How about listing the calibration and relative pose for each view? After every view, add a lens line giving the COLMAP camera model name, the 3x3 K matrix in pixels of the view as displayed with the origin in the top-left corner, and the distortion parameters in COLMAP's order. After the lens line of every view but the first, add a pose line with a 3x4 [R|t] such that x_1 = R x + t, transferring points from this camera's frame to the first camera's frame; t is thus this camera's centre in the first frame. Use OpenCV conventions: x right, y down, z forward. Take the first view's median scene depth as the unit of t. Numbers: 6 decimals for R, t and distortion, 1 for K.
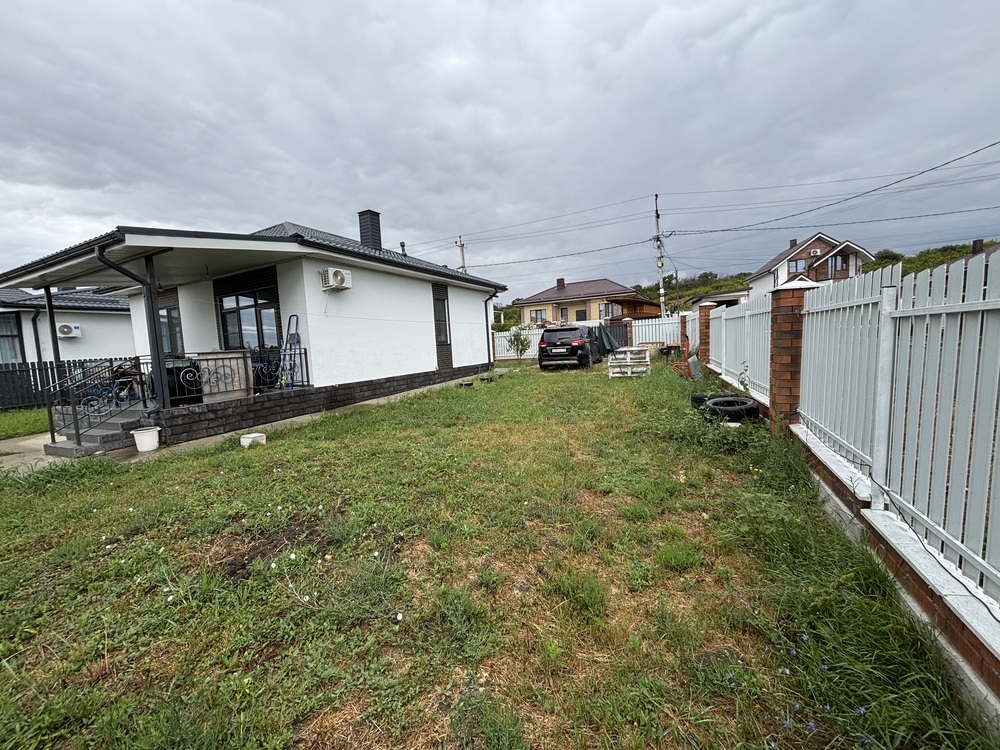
lens RADIAL K [[397.7, 0, 502.3], [0, 397.7, 379.5], [0, 0, 1]] dist [-0.003625, -0.001694]
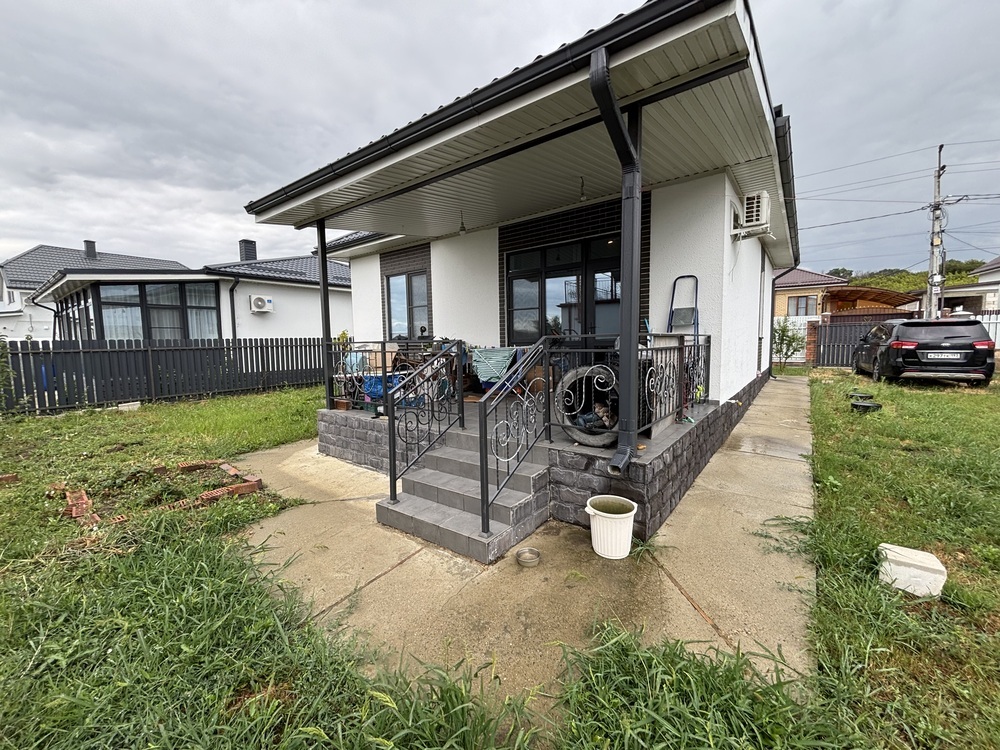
lens RADIAL K [[397.7, 0, 497.9], [0, 397.7, 376.0], [0, 0, 1]] dist [-0.003625, -0.001694]
pose [[0.980443, 0.059395, -0.187626, -0.417874], [-0.058958, 0.998229, 0.007918, -0.004421], [0.187764, 0.003299, 0.982209, 0.240484]]
